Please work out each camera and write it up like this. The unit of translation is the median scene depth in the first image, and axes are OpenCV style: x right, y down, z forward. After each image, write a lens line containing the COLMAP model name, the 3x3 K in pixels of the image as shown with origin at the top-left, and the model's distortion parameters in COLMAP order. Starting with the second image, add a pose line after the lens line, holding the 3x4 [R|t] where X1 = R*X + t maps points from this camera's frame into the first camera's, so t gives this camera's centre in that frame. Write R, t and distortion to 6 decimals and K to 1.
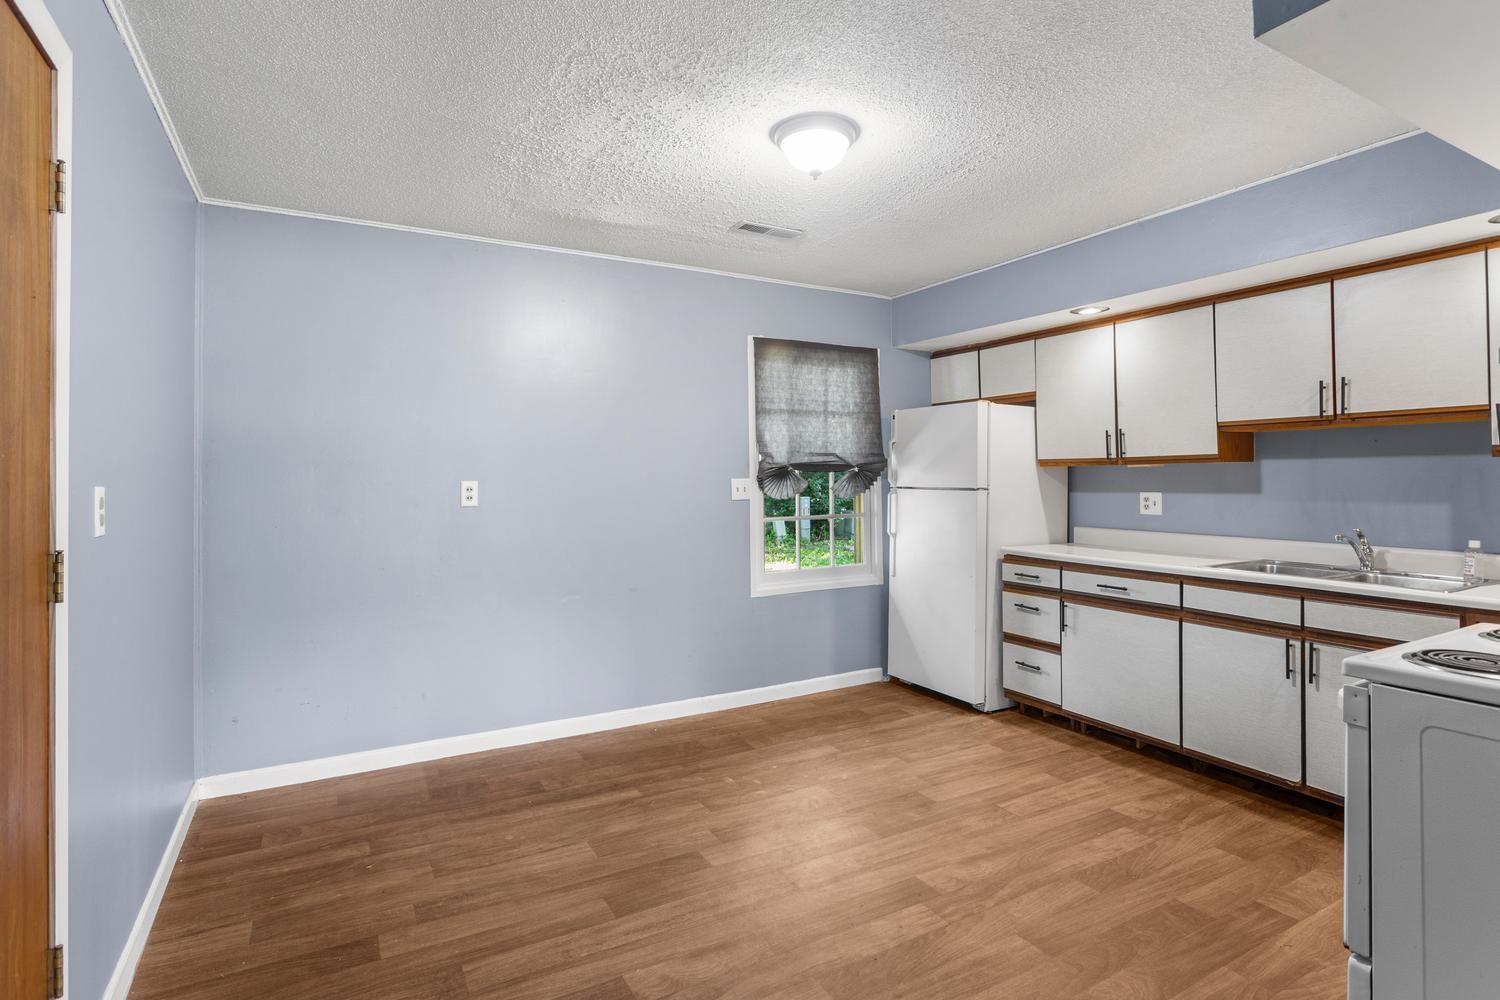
lens RADIAL K [[753.8, 0, 764.2], [0, 753.8, 467.8], [0, 0, 1]] dist [-0.001940, 0.000223]
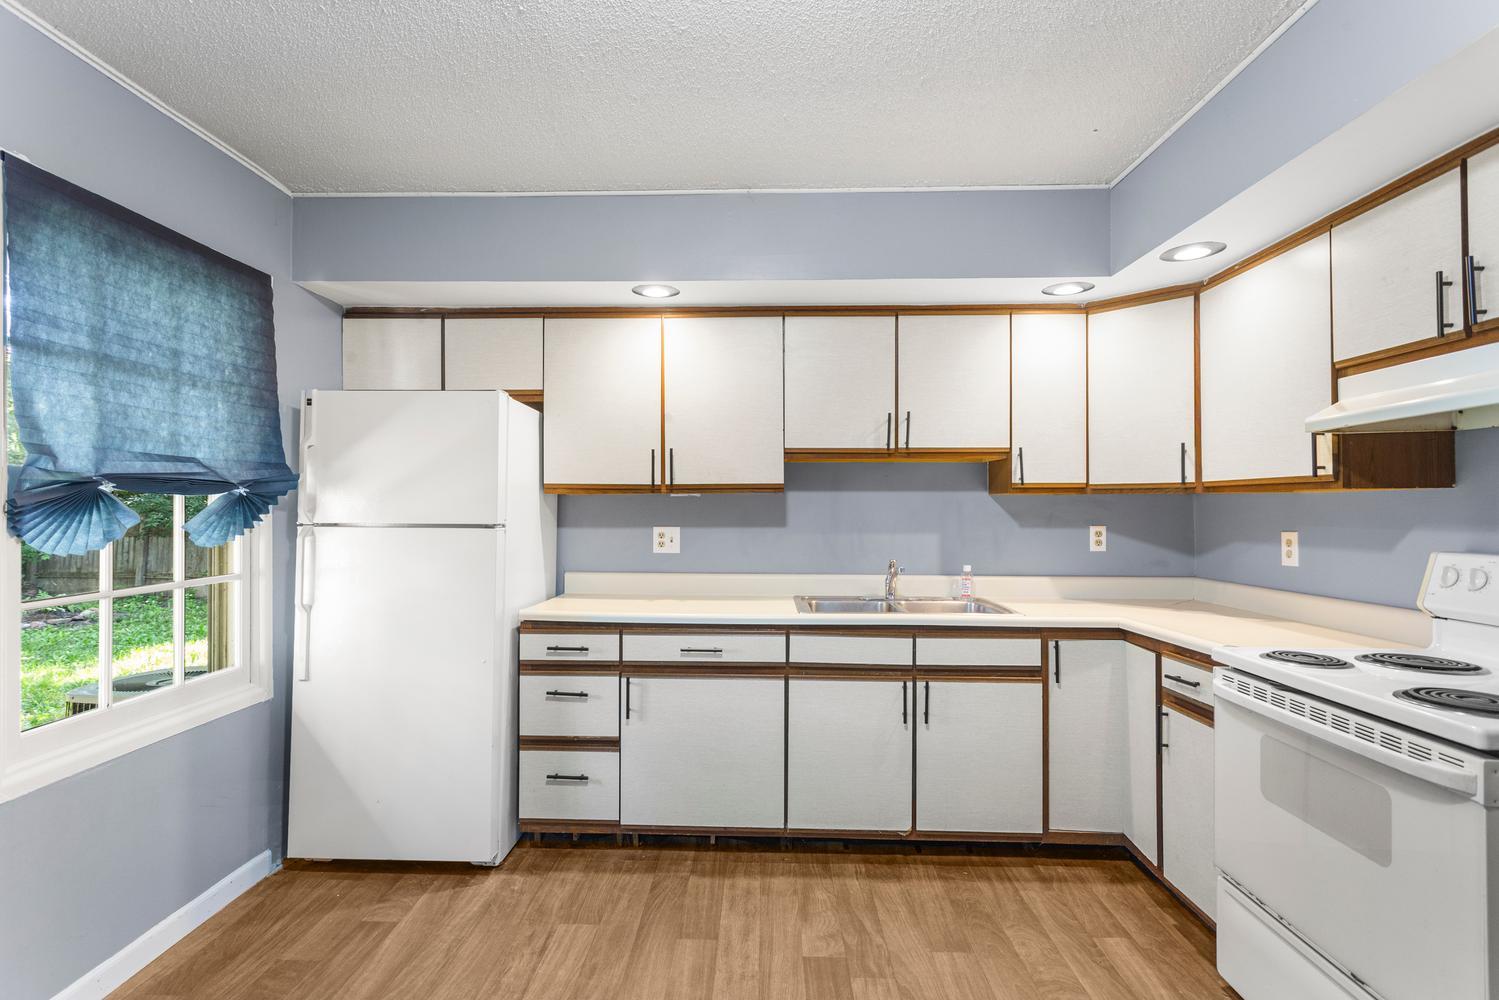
lens RADIAL K [[729.8, 0, 742.3], [0, 729.8, 499.4], [0, 0, 1]] dist [0.002394, 0.000697]
pose [[0.536899, 0.016229, 0.843491, -0.139788], [-0.015386, 0.999837, -0.009443, 0.008331], [-0.843506, -0.007908, 0.537061, 0.503518]]
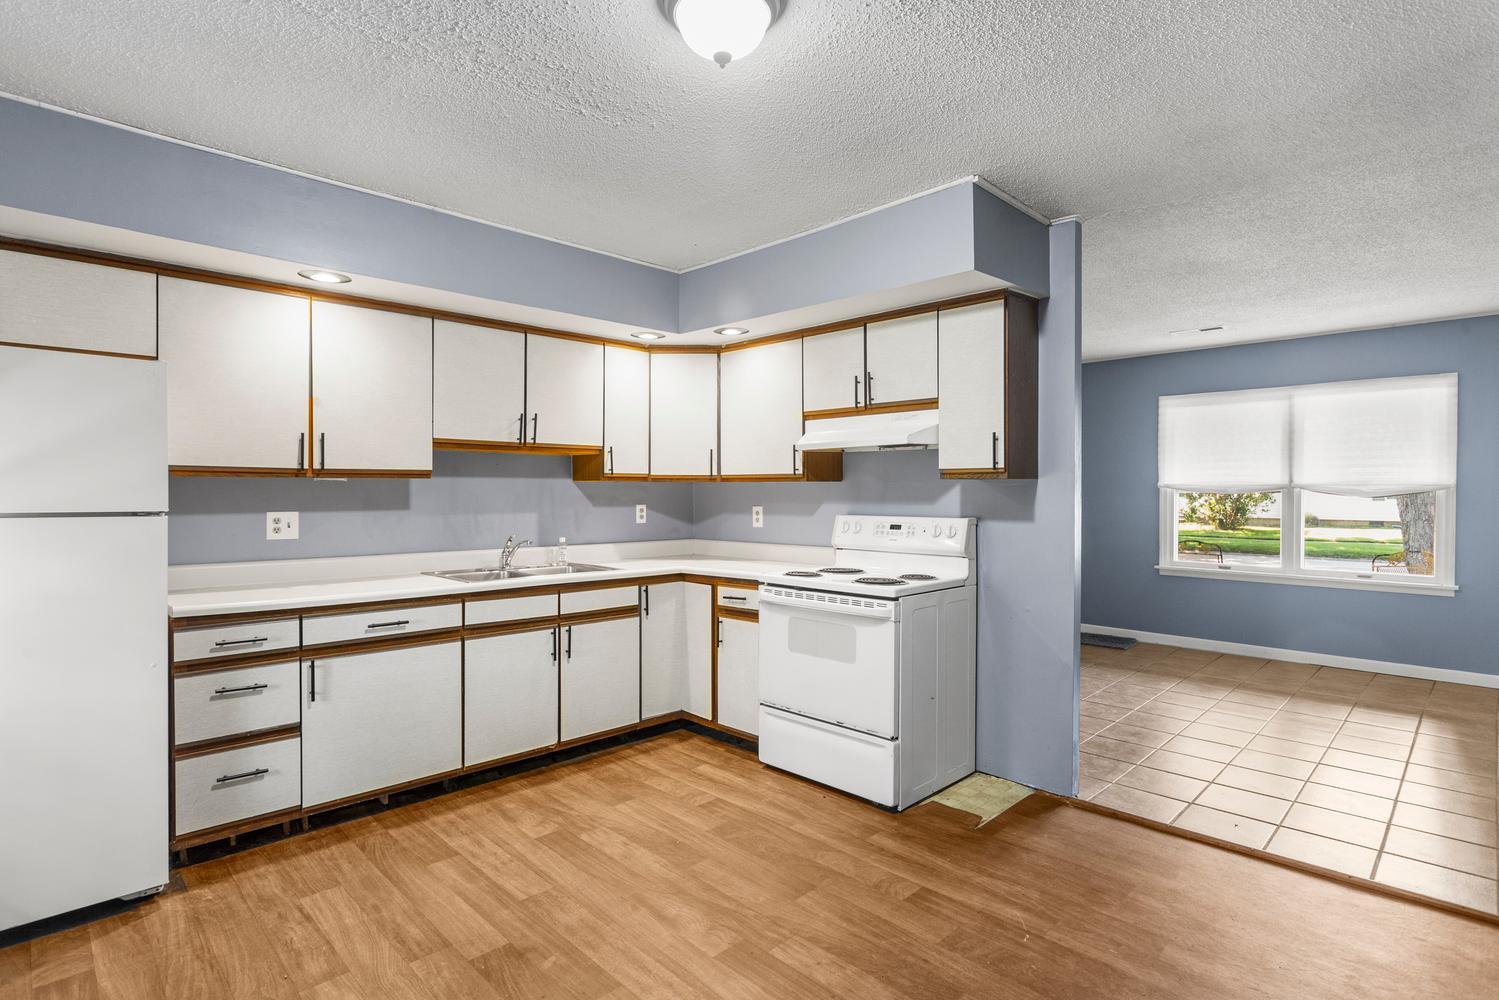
lens RADIAL K [[743.1, 0, 740.3], [0, 743.1, 498.4], [0, 0, 1]] dist [-0.004846, 0.001130]
pose [[-0.231107, -0.005071, 0.972915, -0.391097], [-0.013086, 0.999912, 0.002103, 0.010151], [-0.972840, -0.012246, -0.231153, 0.729430]]
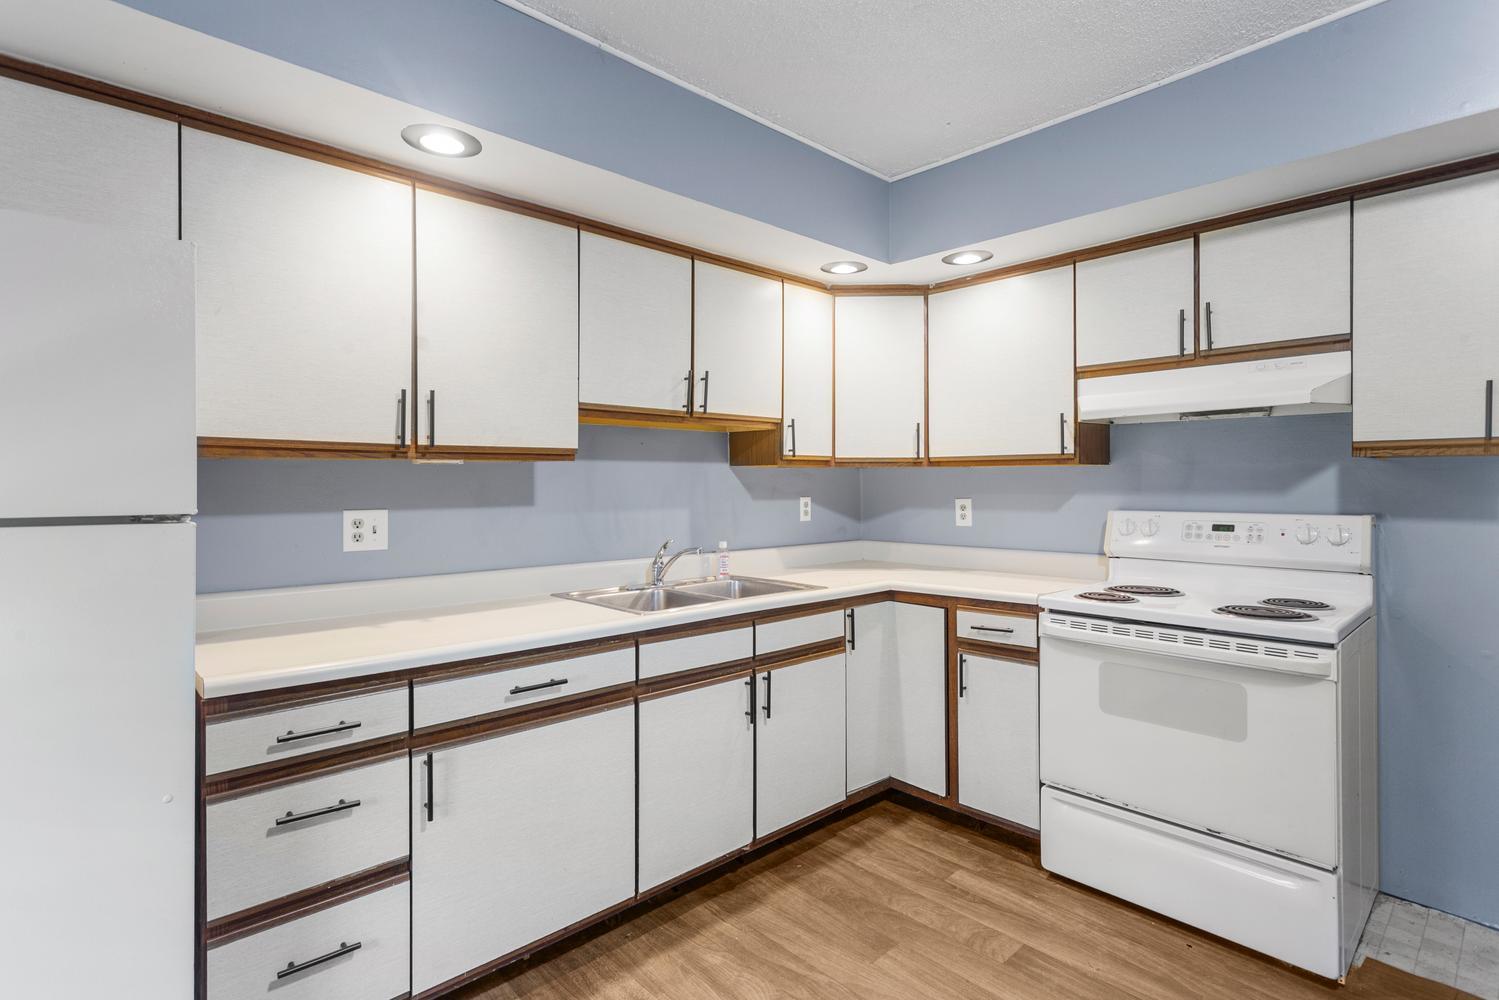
lens RADIAL K [[736.0, 0, 747.6], [0, 736.0, 483.7], [0, 0, 1]] dist [0.004406, 0.000689]
pose [[-0.210211, 0.003847, 0.977648, -0.075867], [-0.008946, 0.999943, -0.005858, 0.014065], [-0.977615, -0.009977, -0.210165, 0.869030]]
